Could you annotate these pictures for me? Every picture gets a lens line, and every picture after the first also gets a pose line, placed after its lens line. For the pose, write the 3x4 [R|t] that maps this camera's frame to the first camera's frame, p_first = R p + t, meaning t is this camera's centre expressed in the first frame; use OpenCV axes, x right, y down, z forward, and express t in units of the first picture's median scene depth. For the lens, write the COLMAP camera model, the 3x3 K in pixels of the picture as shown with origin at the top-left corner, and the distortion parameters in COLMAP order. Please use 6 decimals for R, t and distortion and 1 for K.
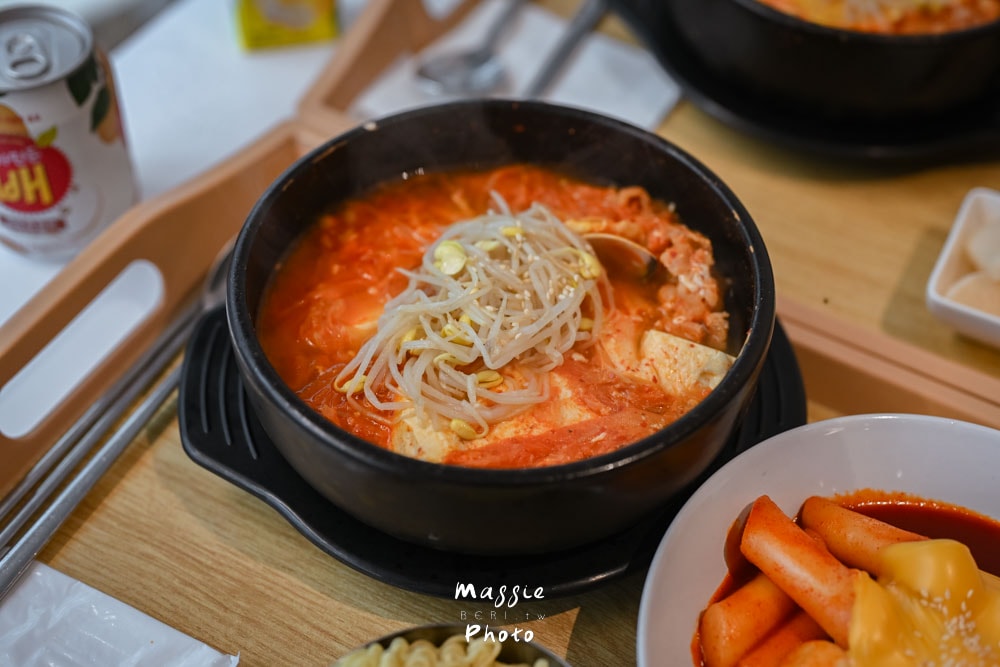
lens RADIAL K [[1475.1, 0, 500.0], [0, 1475.1, 333.5], [0, 0, 1]] dist [0.002759, 0.021343]
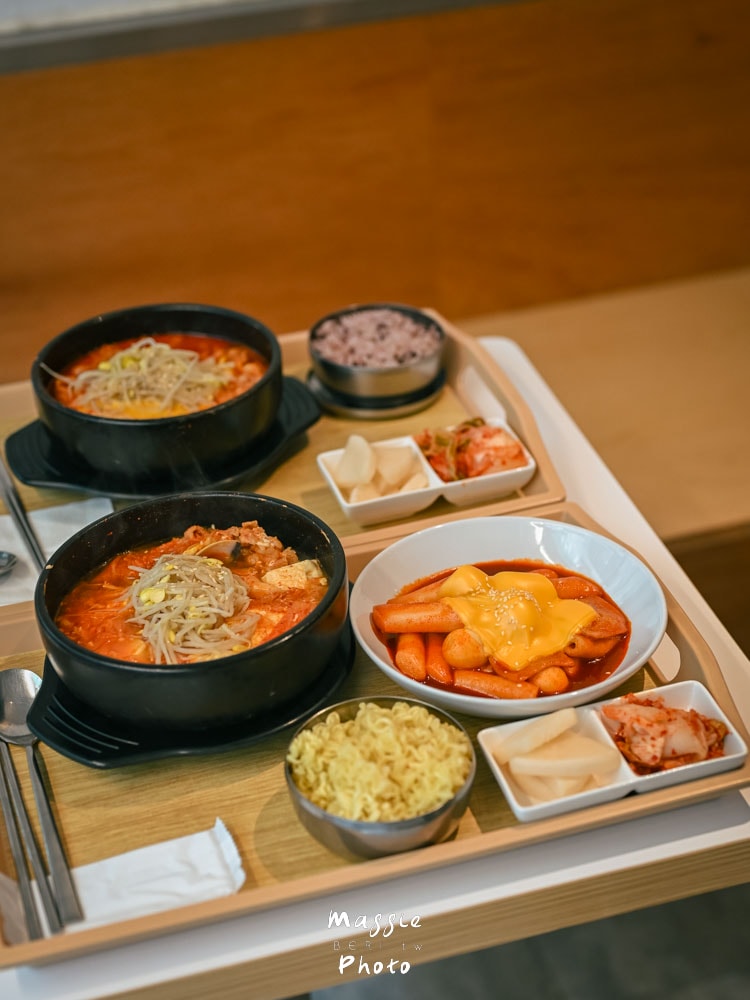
lens RADIAL K [[1986.8, 0, 472.1], [0, 1986.8, 500.3], [0, 0, 1]] dist [-0.002138, -0.040840]
pose [[0.670104, -0.445548, 0.593673, -1.095934], [0.582283, 0.811557, -0.048180, 0.183914], [-0.460333, 0.377971, 0.803263, -1.046257]]
